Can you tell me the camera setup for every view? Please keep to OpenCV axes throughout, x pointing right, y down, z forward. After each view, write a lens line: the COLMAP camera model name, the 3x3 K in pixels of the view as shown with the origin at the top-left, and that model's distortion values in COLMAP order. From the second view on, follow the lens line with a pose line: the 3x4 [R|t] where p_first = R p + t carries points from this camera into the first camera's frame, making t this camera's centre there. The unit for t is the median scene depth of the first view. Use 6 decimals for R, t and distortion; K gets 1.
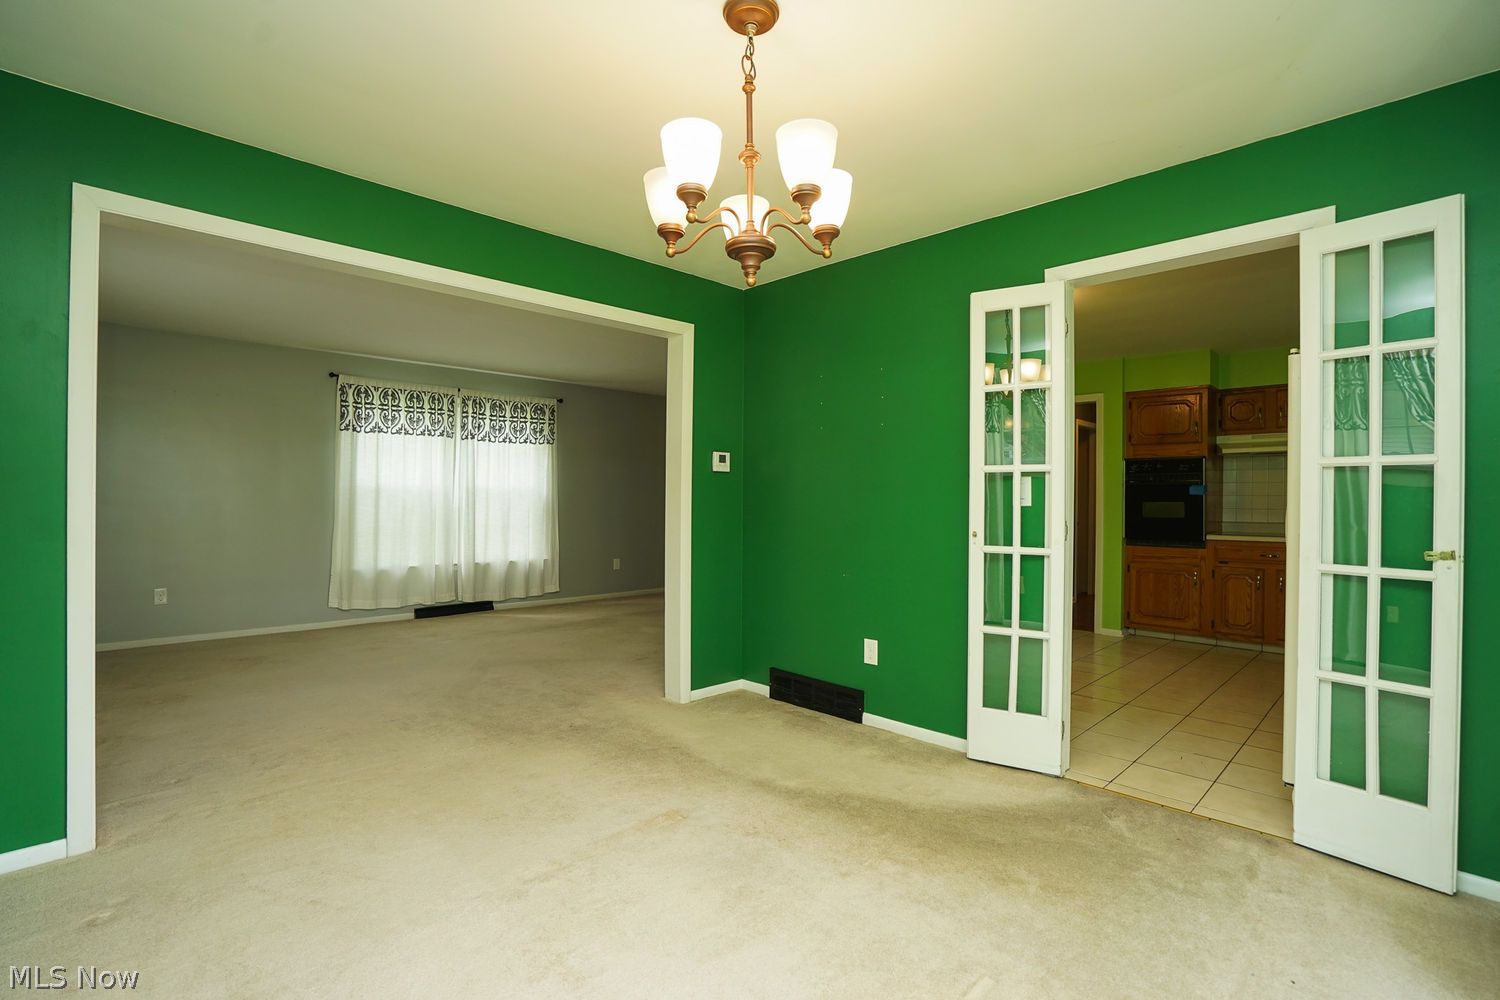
lens RADIAL K [[688.3, 0, 742.6], [0, 688.3, 498.9], [0, 0, 1]] dist [-0.044809, 0.014288]
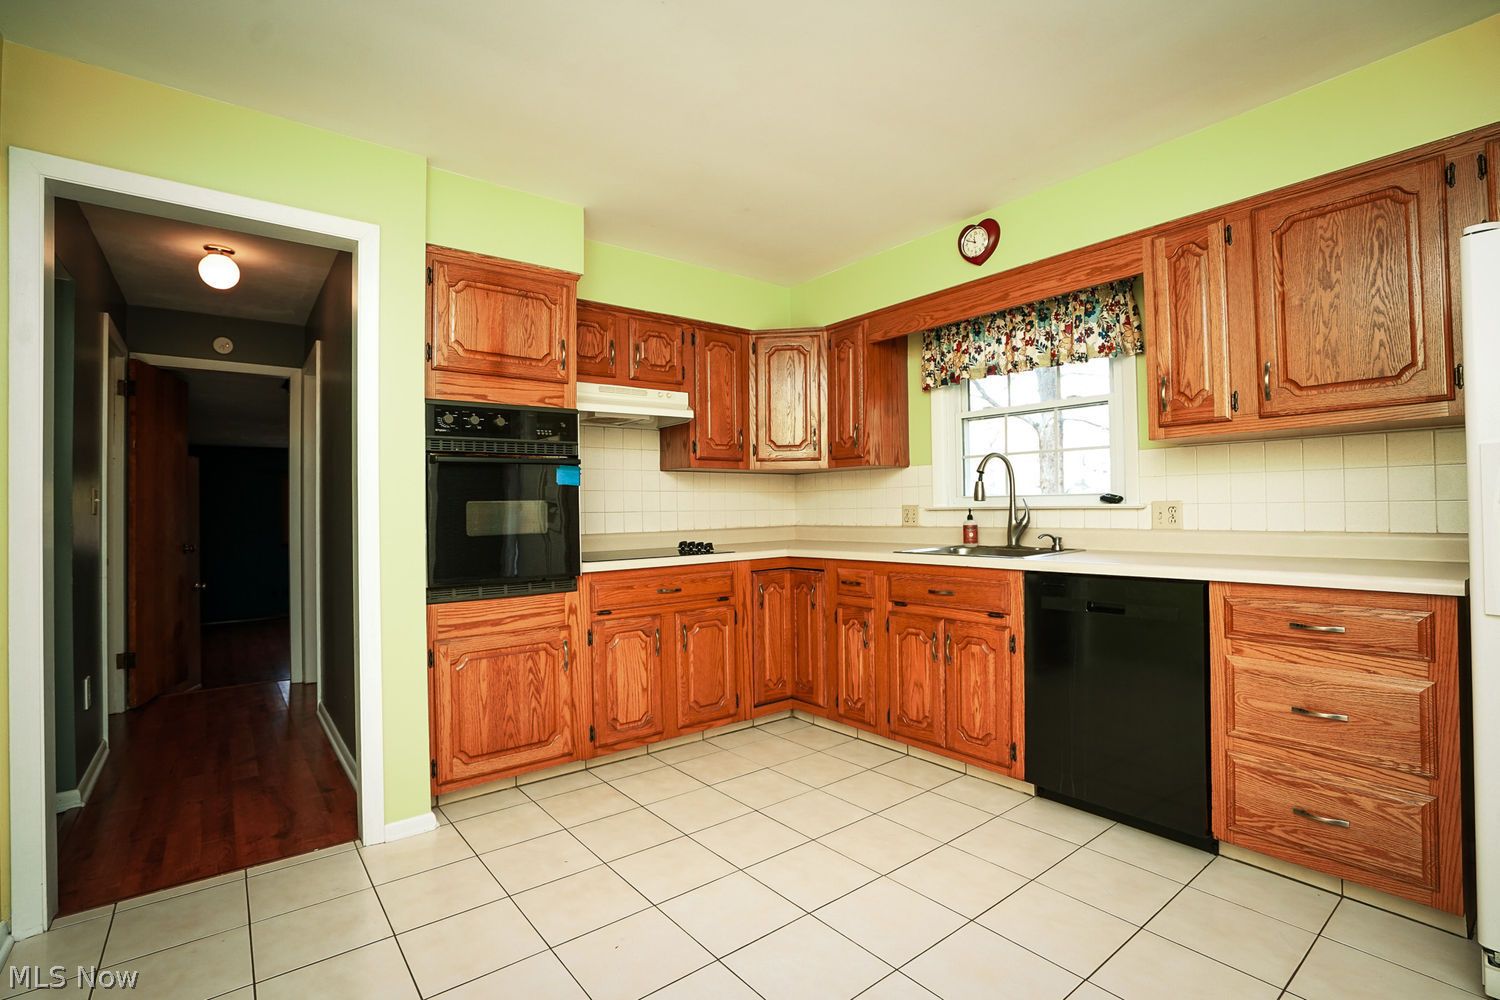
lens RADIAL K [[688.3, 0, 754.8], [0, 688.3, 494.4], [0, 0, 1]] dist [-0.044809, 0.014288]
pose [[0.100824, 0.010029, 0.994854, 0.177390], [0.016052, 0.999803, -0.011706, 0.008518], [-0.994775, 0.017149, 0.100643, 0.804800]]
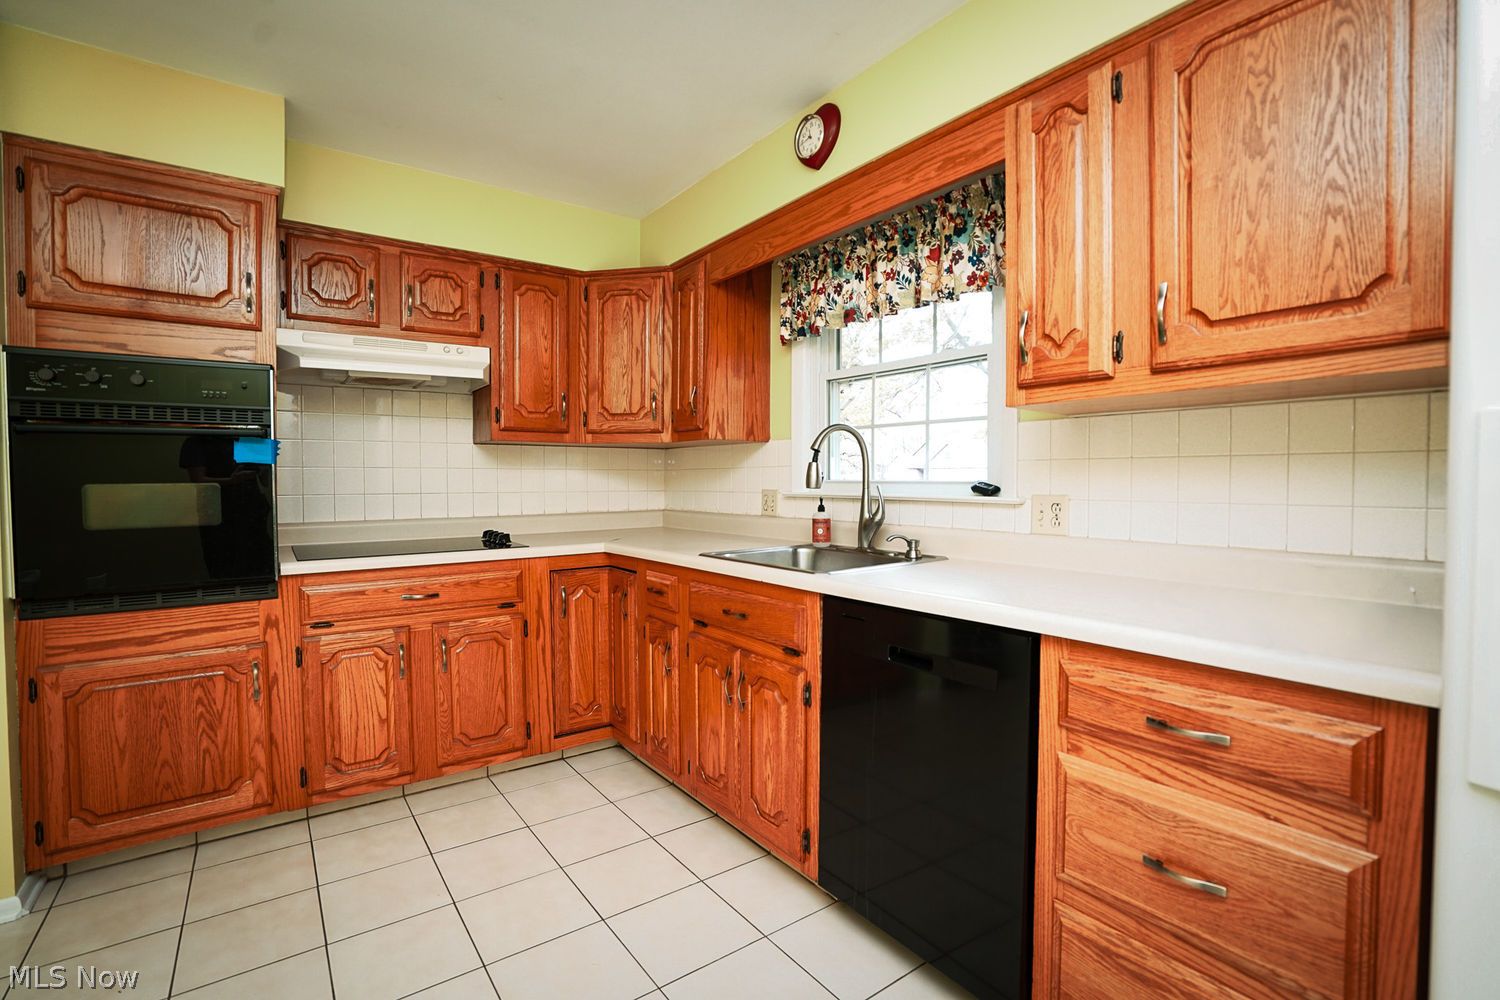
lens RADIAL K [[688.3, 0, 747.1], [0, 688.3, 494.7], [0, 0, 1]] dist [-0.044809, 0.014288]
pose [[0.145162, -0.030867, 0.988926, 0.327728], [0.003947, 0.999523, 0.030618, 0.000931], [-0.989400, -0.000541, 0.145214, 0.660272]]
